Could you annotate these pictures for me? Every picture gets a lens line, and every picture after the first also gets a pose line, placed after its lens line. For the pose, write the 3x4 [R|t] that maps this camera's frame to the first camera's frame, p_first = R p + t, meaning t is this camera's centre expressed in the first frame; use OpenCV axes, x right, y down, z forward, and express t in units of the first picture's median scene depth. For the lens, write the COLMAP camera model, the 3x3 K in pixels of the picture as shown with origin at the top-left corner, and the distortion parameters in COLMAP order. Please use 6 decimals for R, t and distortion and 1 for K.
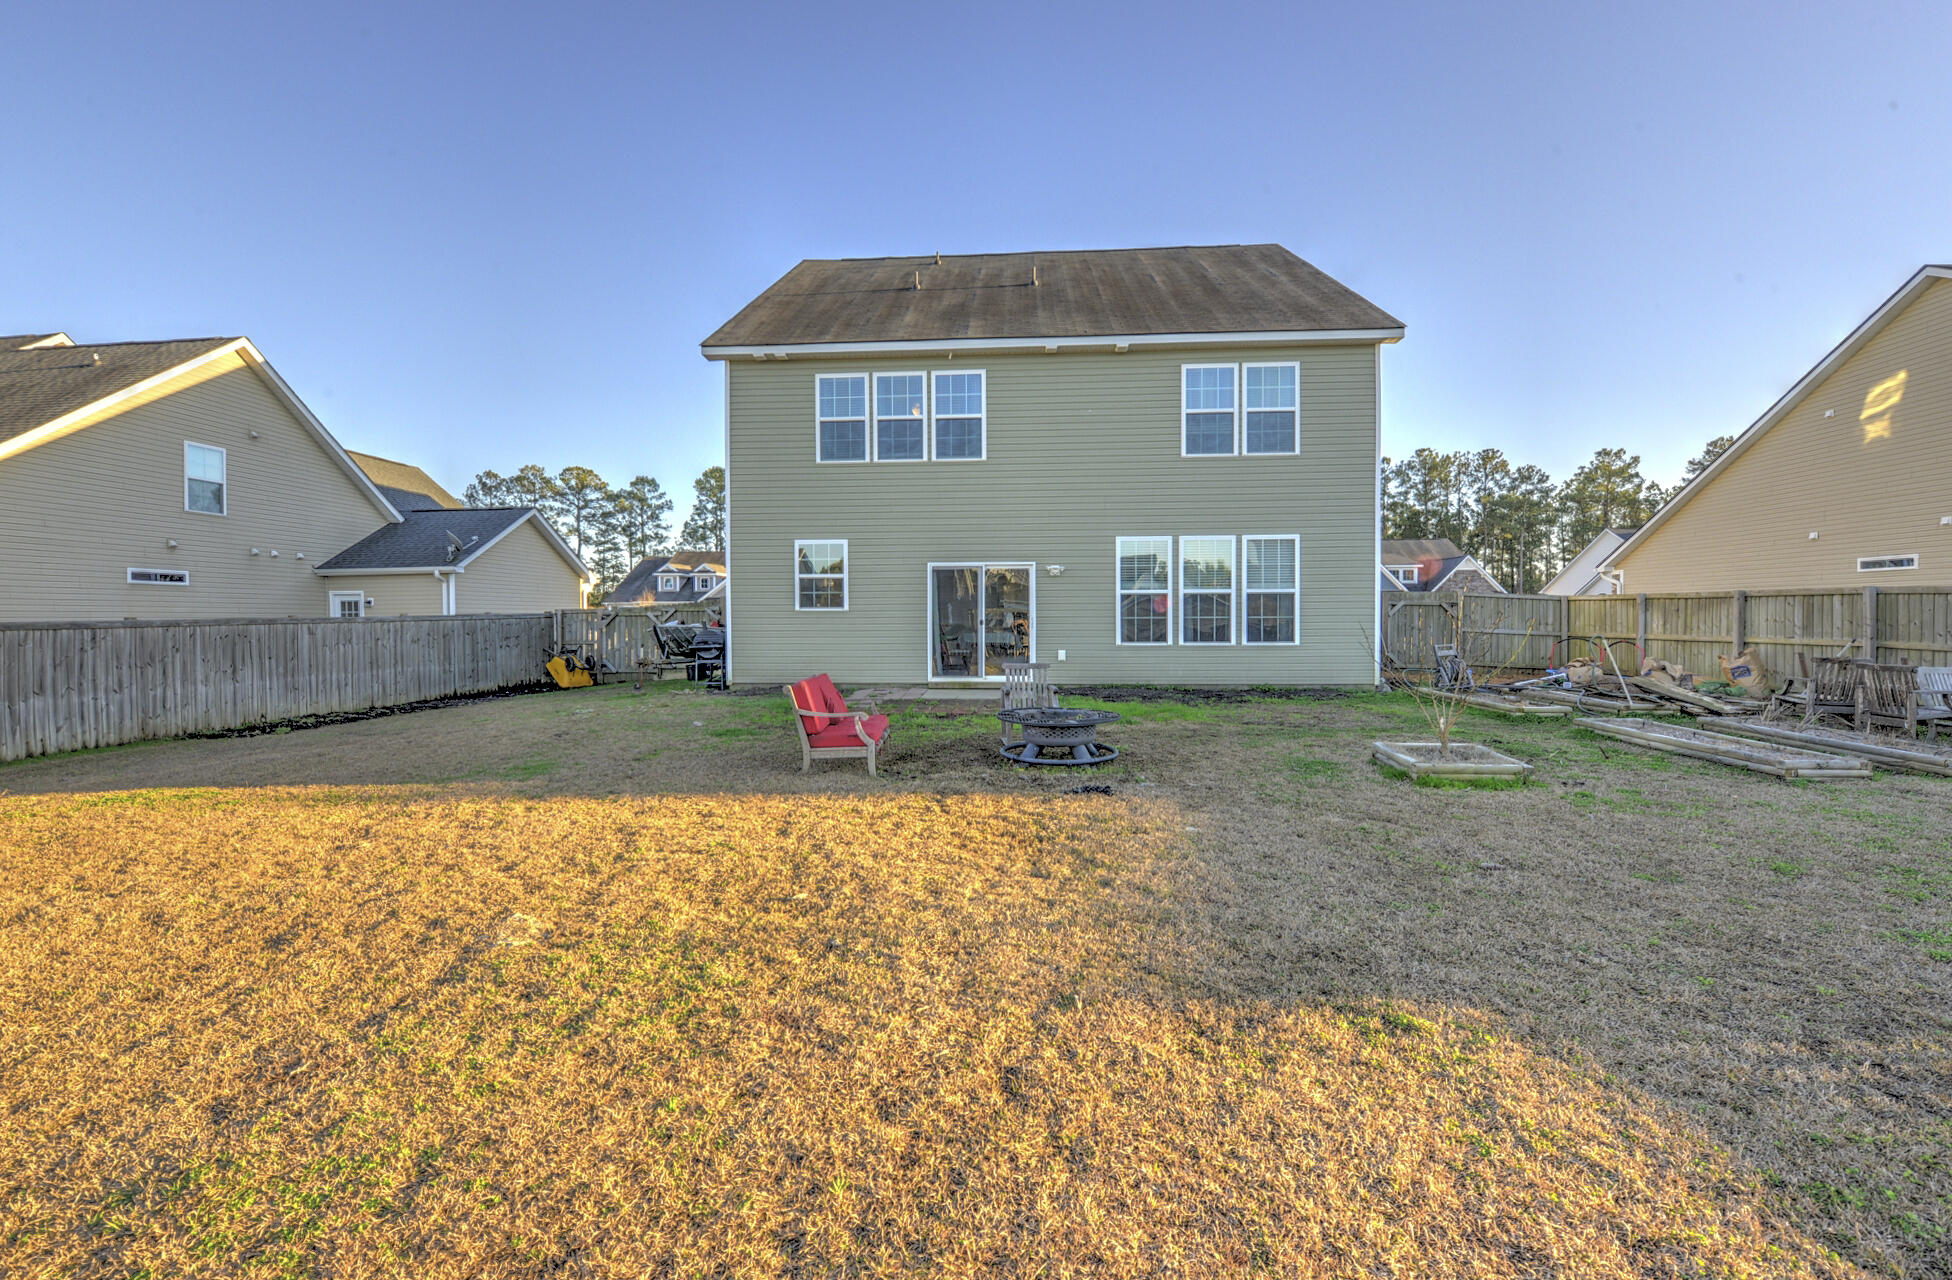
lens RADIAL K [[799.7, 0, 977.3], [0, 799.7, 630.5], [0, 0, 1]] dist [-0.014767, -0.000105]
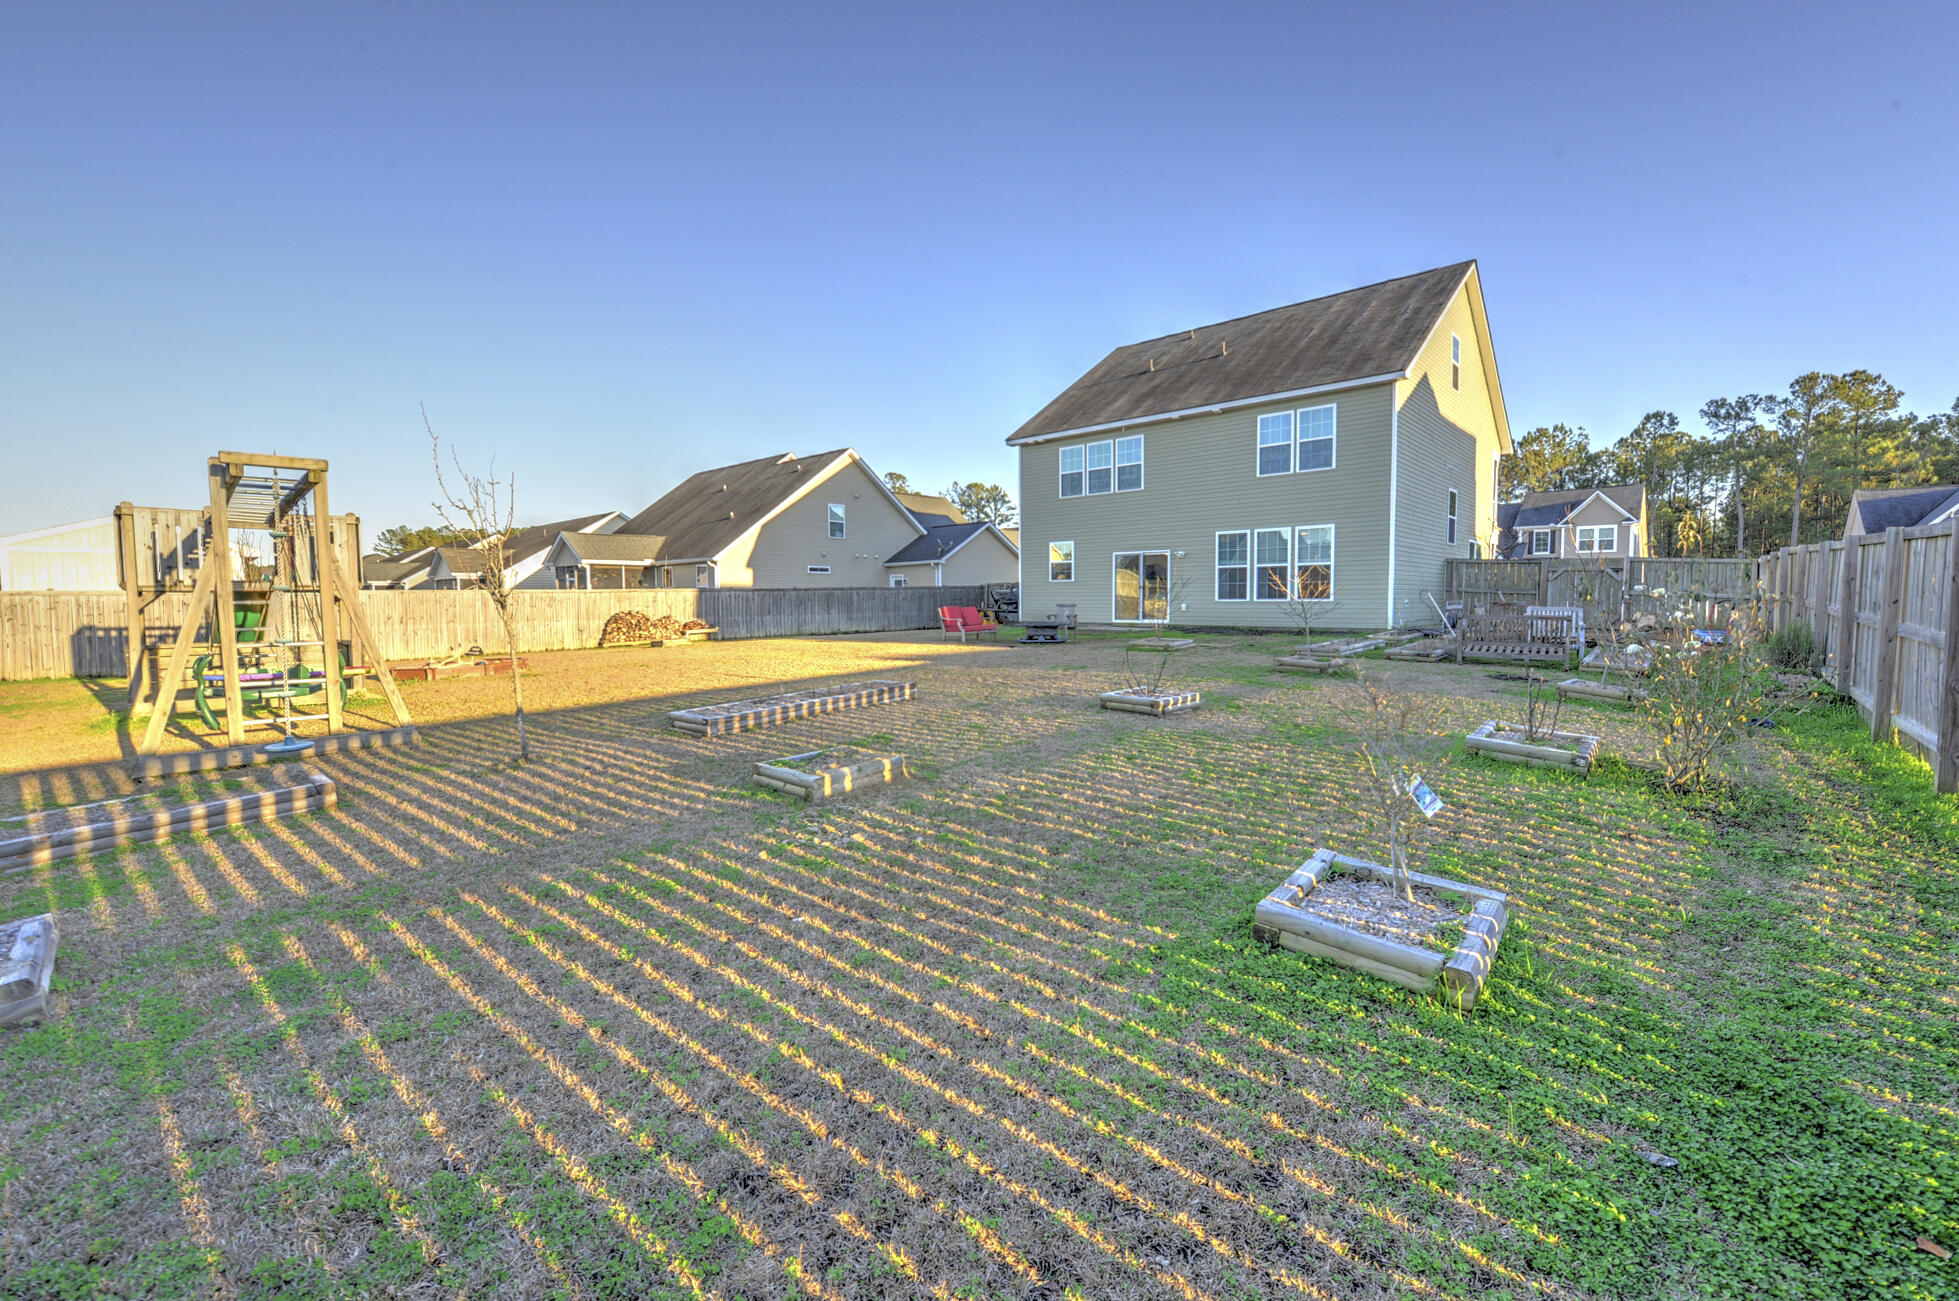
lens RADIAL K [[795.2, 0, 987.5], [0, 795.2, 642.6], [0, 0, 1]] dist [-0.019476, -0.000220]
pose [[0.791684, 0.032149, -0.610084, 0.769779], [-0.003636, 0.998845, 0.047917, 0.027558], [0.610920, -0.035717, 0.790887, -0.516102]]
